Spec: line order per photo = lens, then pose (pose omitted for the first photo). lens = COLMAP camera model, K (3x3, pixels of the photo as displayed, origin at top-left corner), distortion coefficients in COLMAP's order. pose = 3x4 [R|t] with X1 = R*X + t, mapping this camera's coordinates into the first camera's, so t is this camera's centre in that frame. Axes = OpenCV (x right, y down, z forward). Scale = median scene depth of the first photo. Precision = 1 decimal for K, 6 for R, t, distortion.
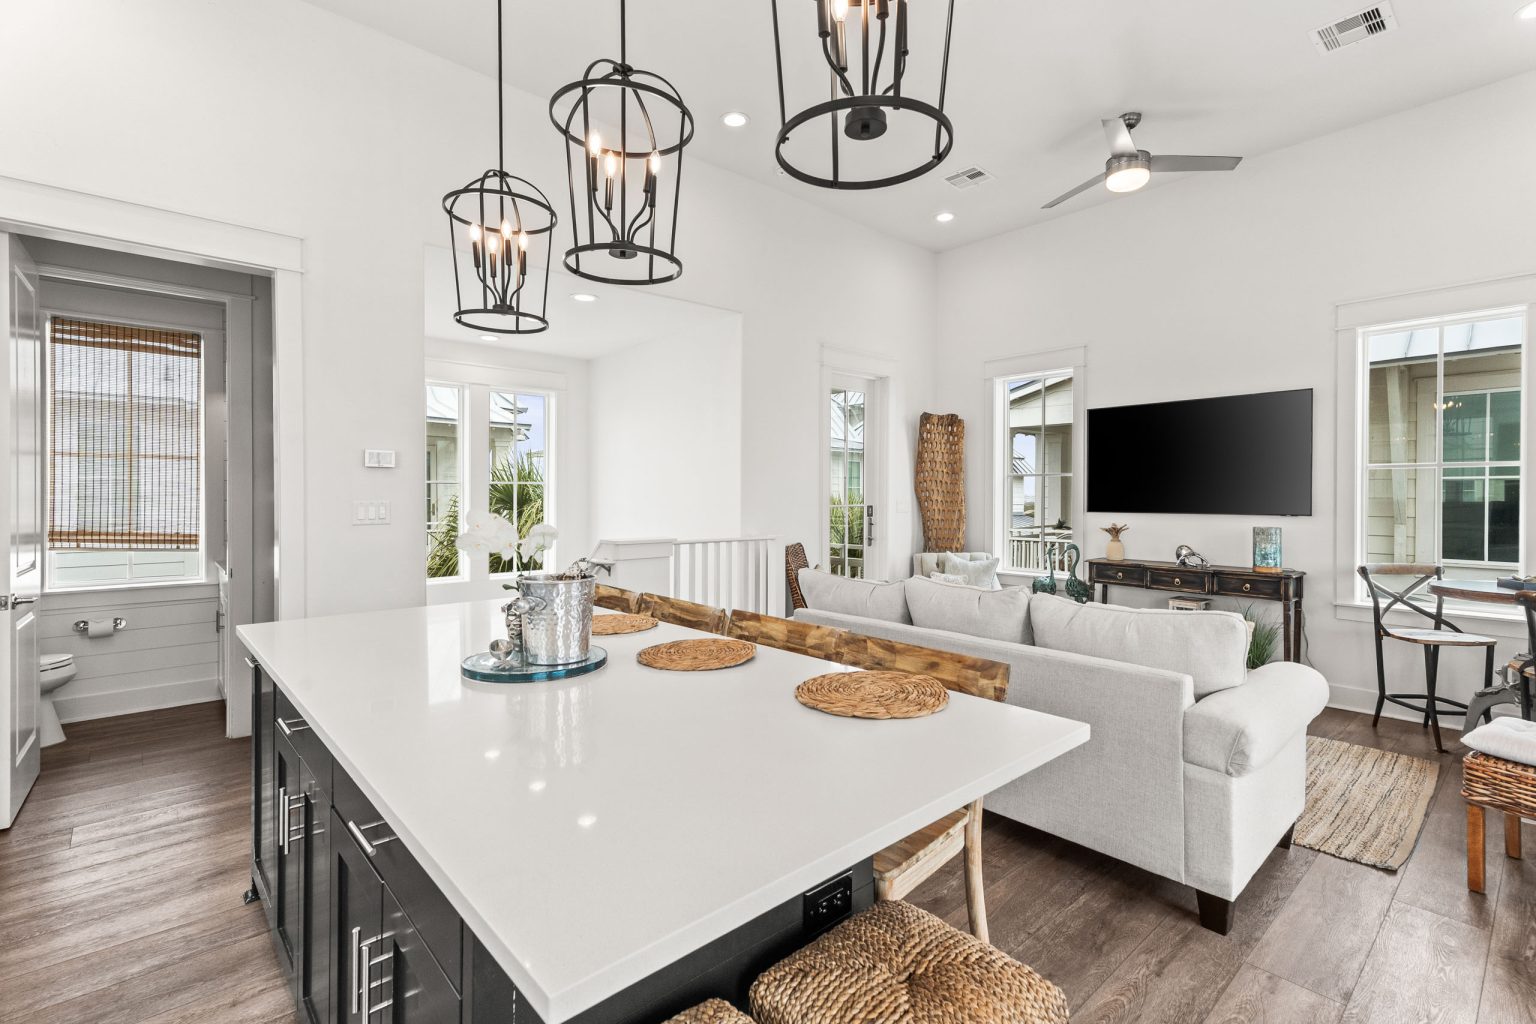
lens RADIAL K [[709.8, 0, 765.2], [0, 709.8, 501.6], [0, 0, 1]] dist [0.015854, 0.000177]
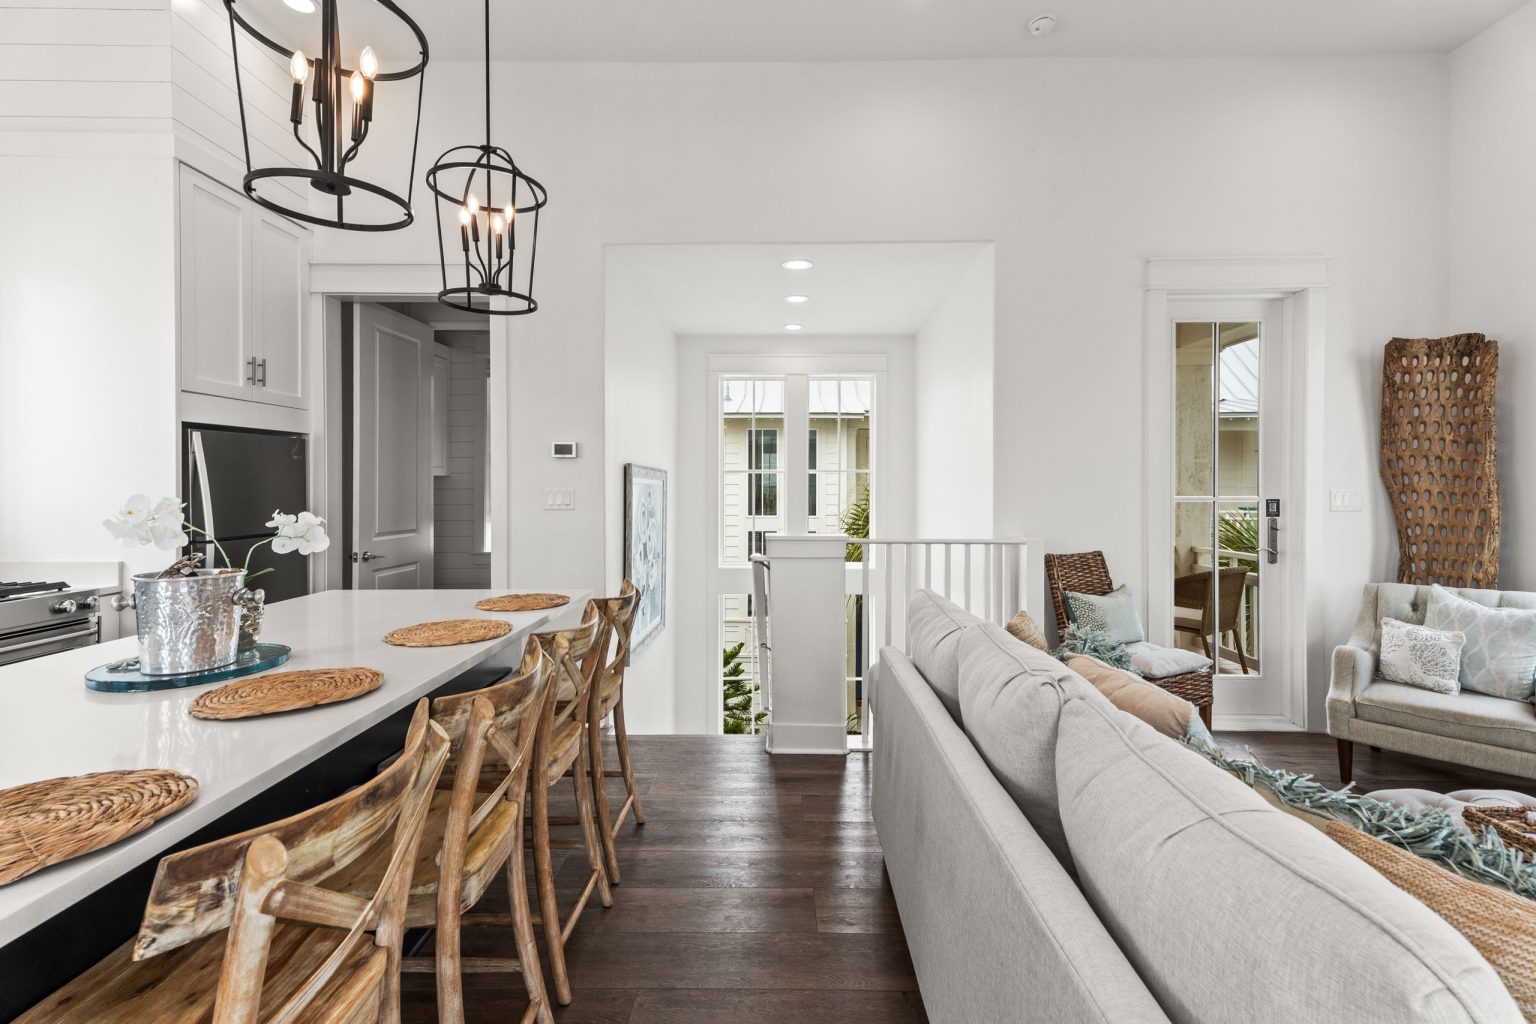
lens RADIAL K [[695.0, 0, 771.0], [0, 695.0, 487.0], [0, 0, 1]] dist [0.014130, -0.000243]
pose [[0.738348, 0.000552, -0.674420, 0.283723], [-0.005206, 0.999975, -0.004881, 0.000340], [0.674400, 0.007115, 0.738332, 0.290164]]
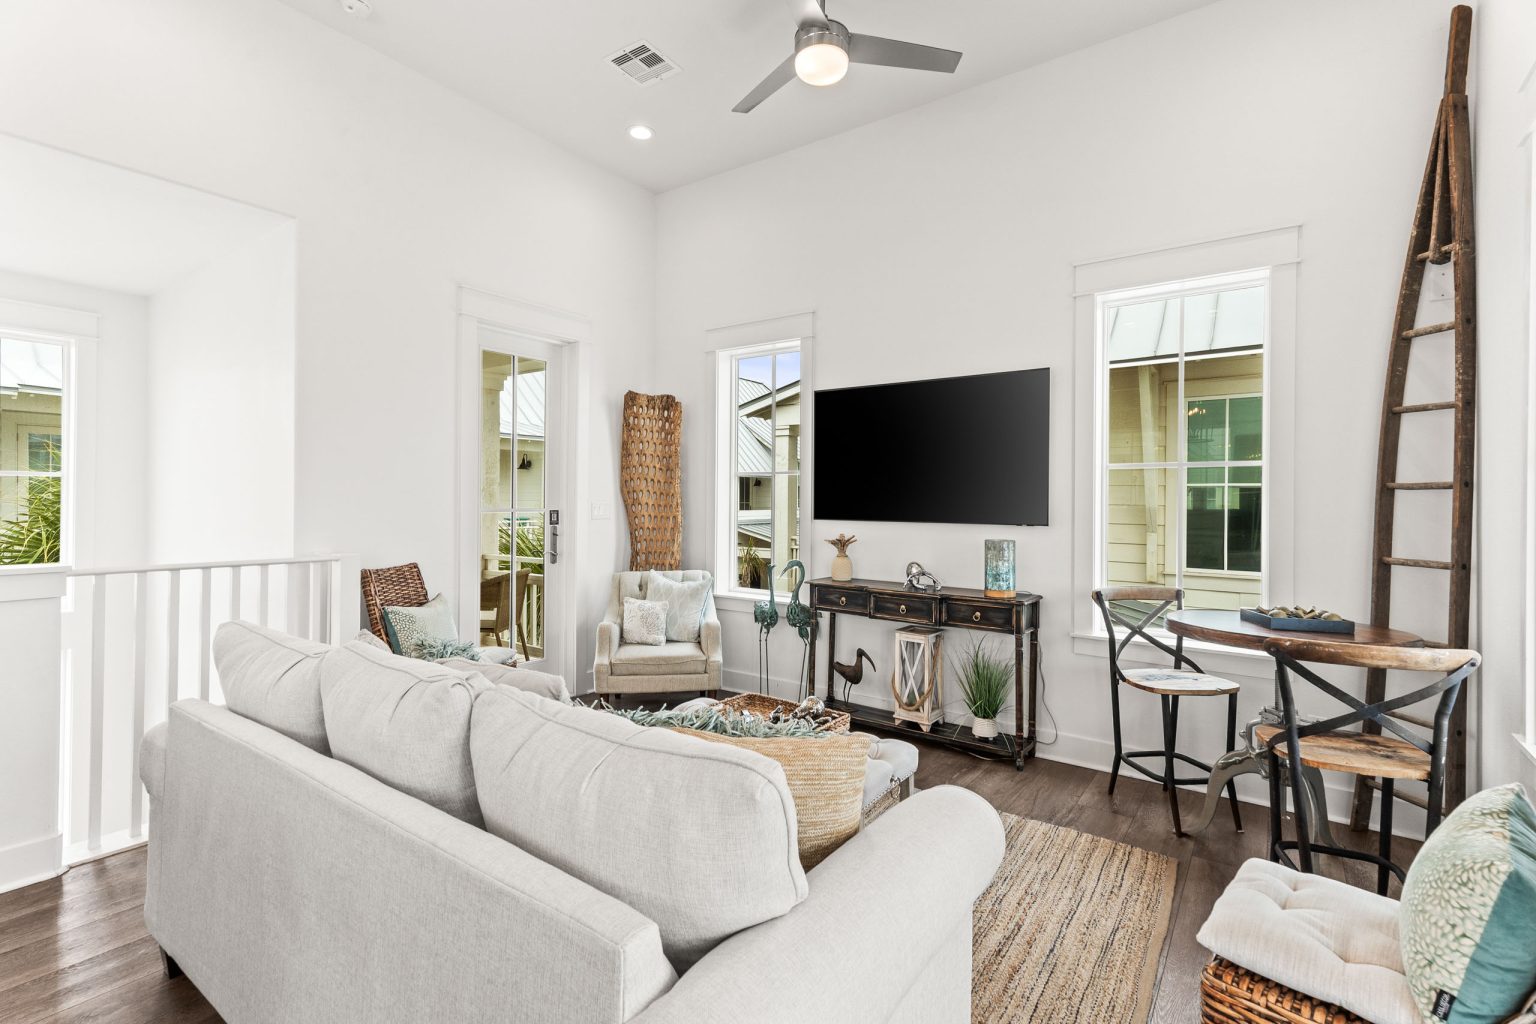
lens RADIAL K [[709.8, 0, 765.2], [0, 709.8, 501.6], [0, 0, 1]] dist [0.015854, 0.000177]
pose [[0.976966, 0.007579, 0.213261, 0.245820], [-0.006257, 0.999957, -0.006876, 0.000334], [-0.213304, 0.005383, 0.976971, 0.250738]]
